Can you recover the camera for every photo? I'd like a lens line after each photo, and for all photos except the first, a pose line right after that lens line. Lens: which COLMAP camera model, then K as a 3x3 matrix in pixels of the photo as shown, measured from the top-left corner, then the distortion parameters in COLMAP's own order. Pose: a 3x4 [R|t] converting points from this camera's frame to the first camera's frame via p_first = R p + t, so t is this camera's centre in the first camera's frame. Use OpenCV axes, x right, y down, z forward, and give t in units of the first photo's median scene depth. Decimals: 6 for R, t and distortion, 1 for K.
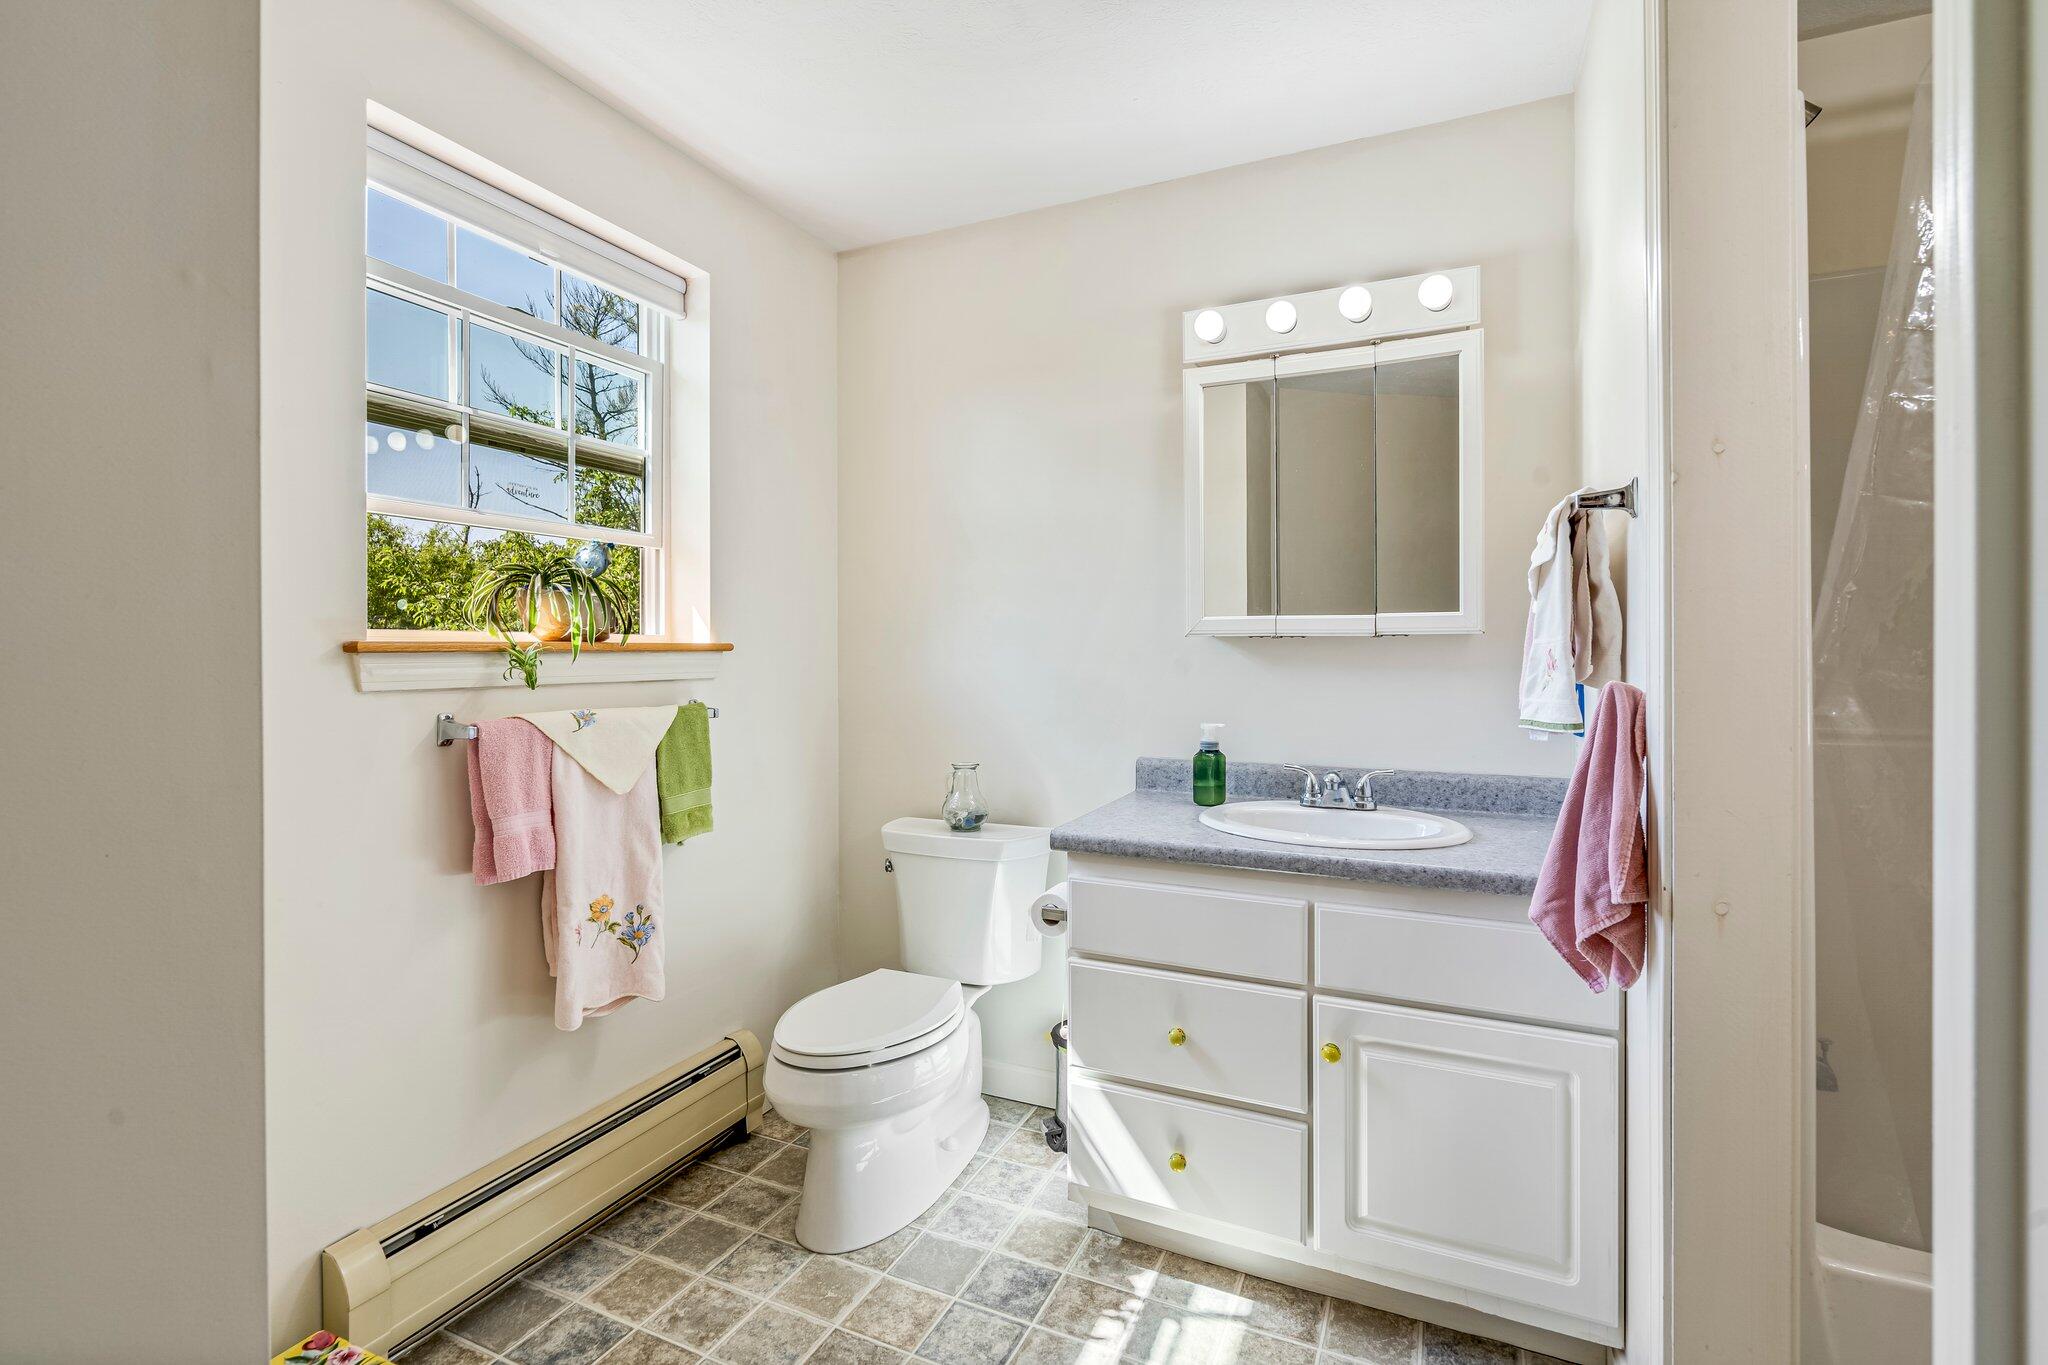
lens RADIAL K [[951.1, 0, 1020.5], [0, 951.1, 651.5], [0, 0, 1]] dist [-0.002318, -0.000220]
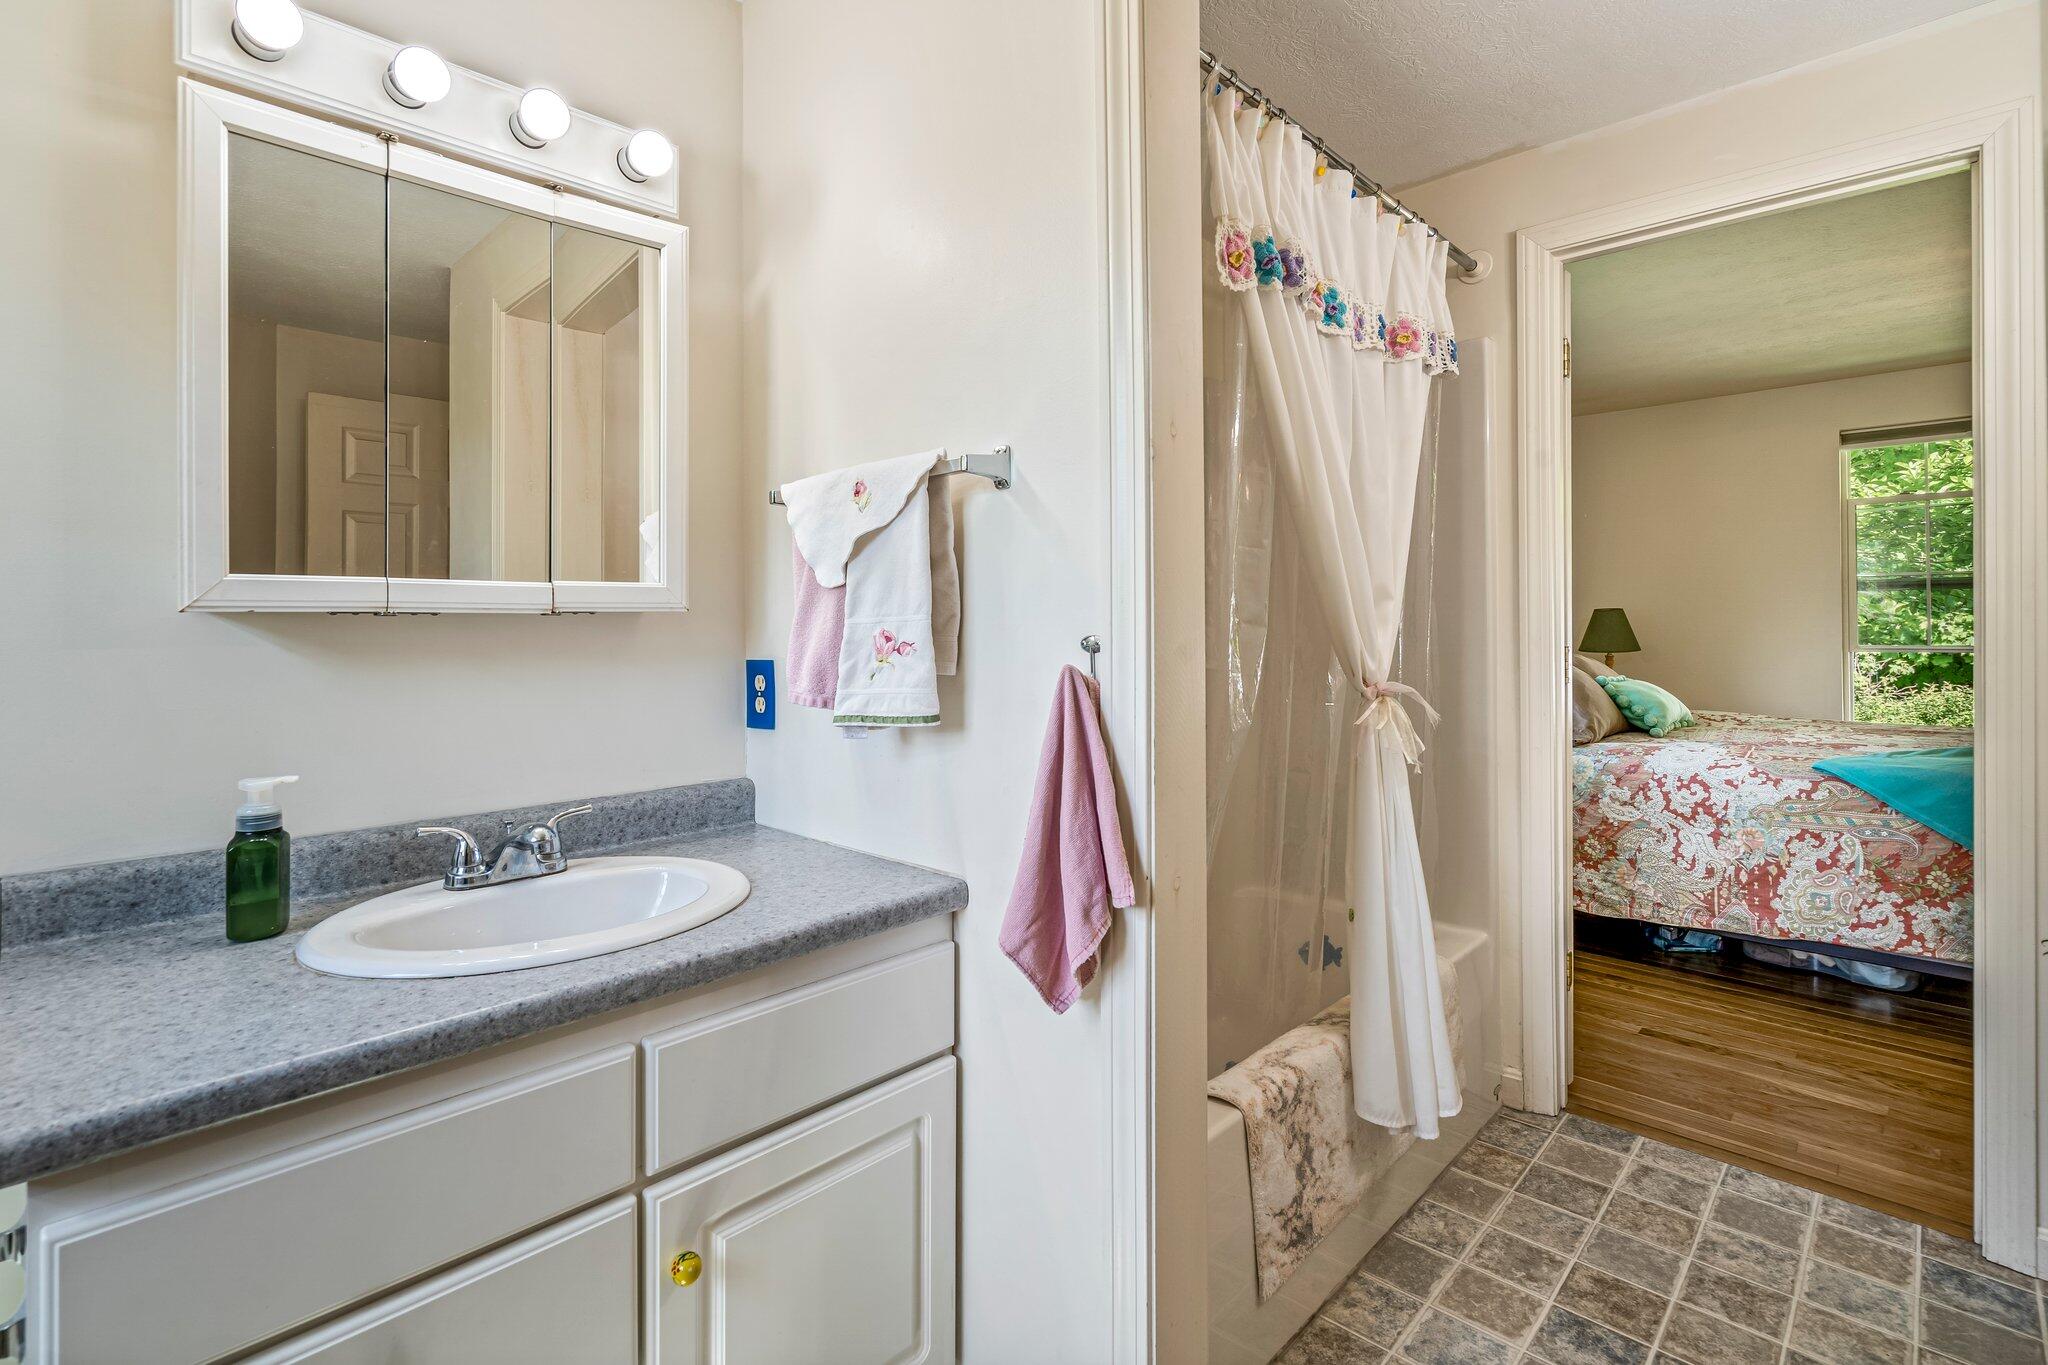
lens RADIAL K [[956.1, 0, 1021.0], [0, 956.1, 612.9], [0, 0, 1]] dist [-0.001972, -0.000043]
pose [[0.333546, 0.008445, 0.942696, -0.165286], [0.007562, 0.999904, -0.011633, -0.006180], [-0.942704, 0.011009, 0.333450, 0.457286]]
